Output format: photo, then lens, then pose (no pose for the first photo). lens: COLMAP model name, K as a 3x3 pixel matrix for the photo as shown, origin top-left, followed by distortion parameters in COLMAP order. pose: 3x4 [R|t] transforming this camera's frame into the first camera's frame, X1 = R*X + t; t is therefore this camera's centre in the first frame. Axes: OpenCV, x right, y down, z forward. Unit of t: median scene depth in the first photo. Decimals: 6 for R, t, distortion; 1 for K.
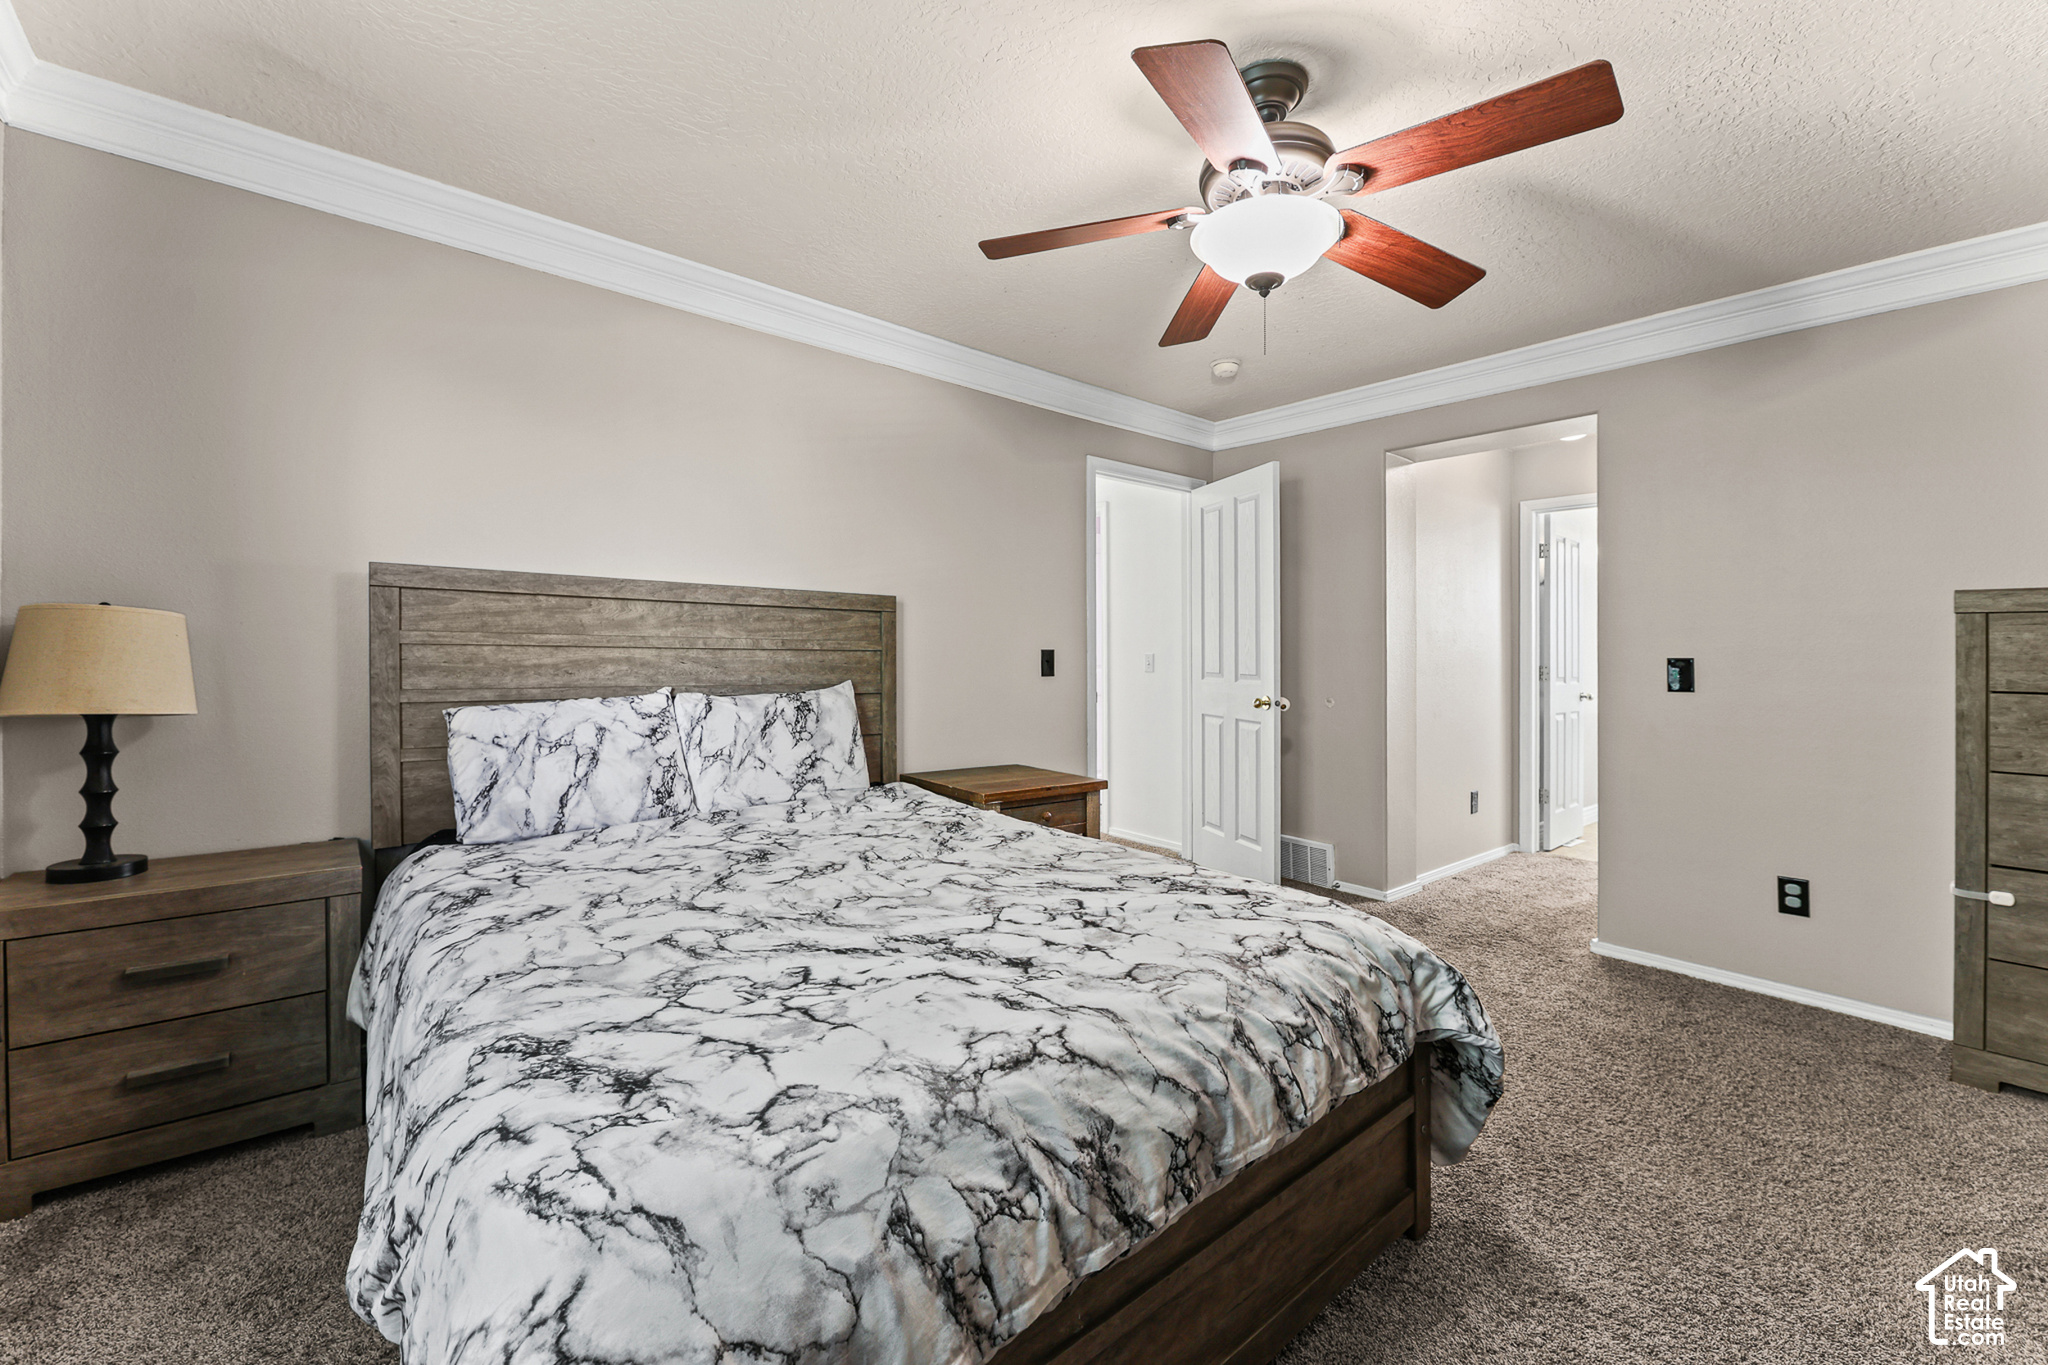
lens RADIAL K [[856.5, 0, 1021.4], [0, 856.5, 627.5], [0, 0, 1]] dist [-0.009404, -0.000274]
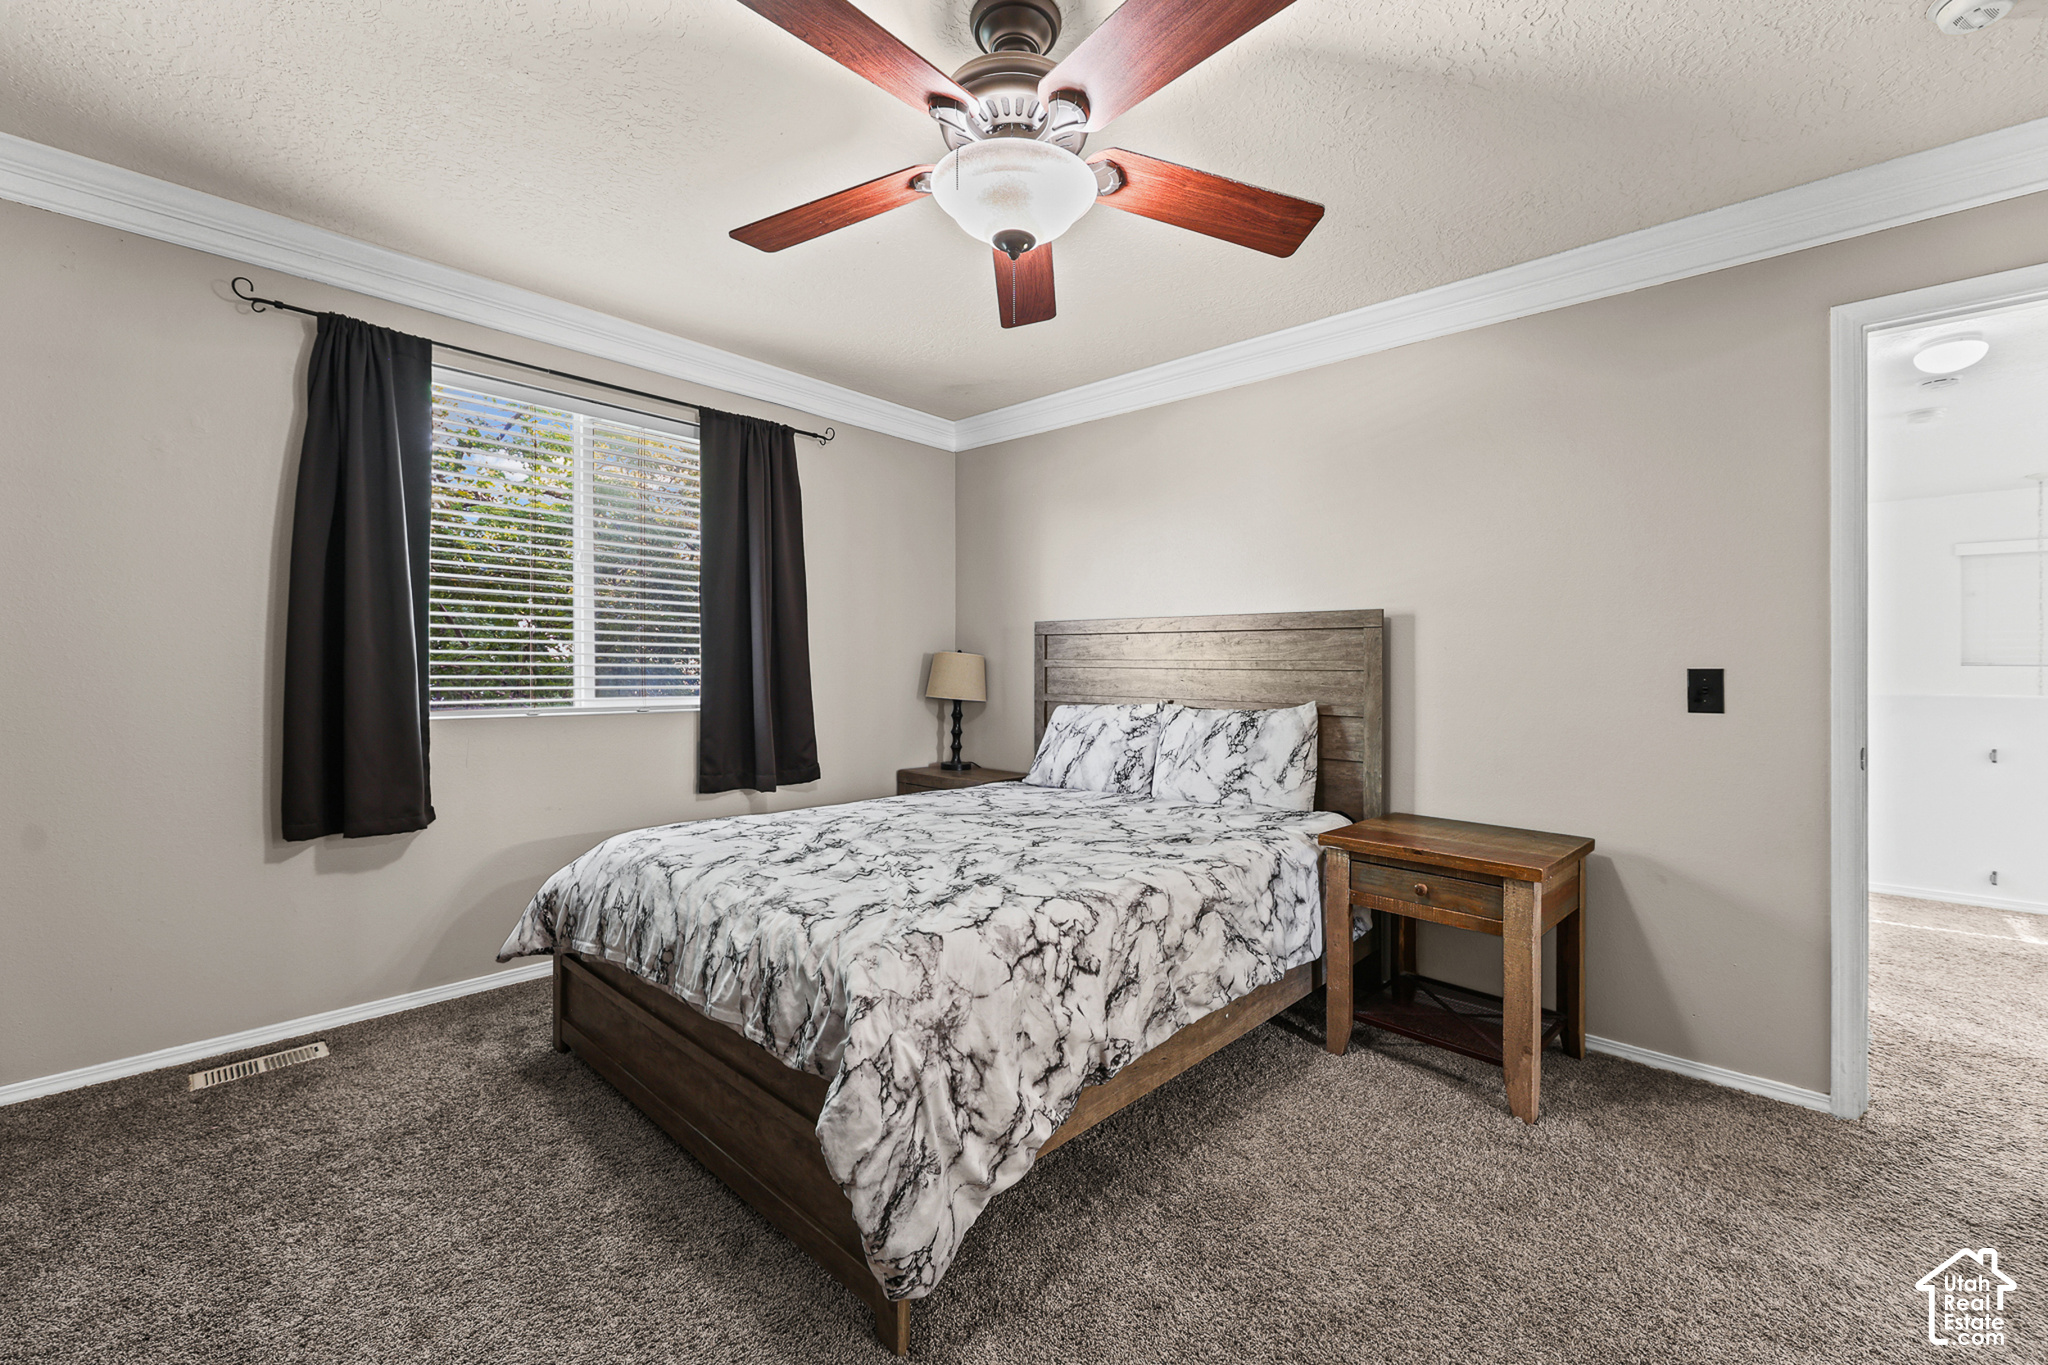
lens RADIAL K [[837.2, 0, 1023.1], [0, 837.2, 643.2], [0, 0, 1]] dist [-0.002324, -0.000242]
pose [[0.104356, -0.043347, -0.993595, 0.790609], [0.017353, 0.998977, -0.041759, 0.033357], [0.994389, -0.012885, 0.105001, 0.631009]]
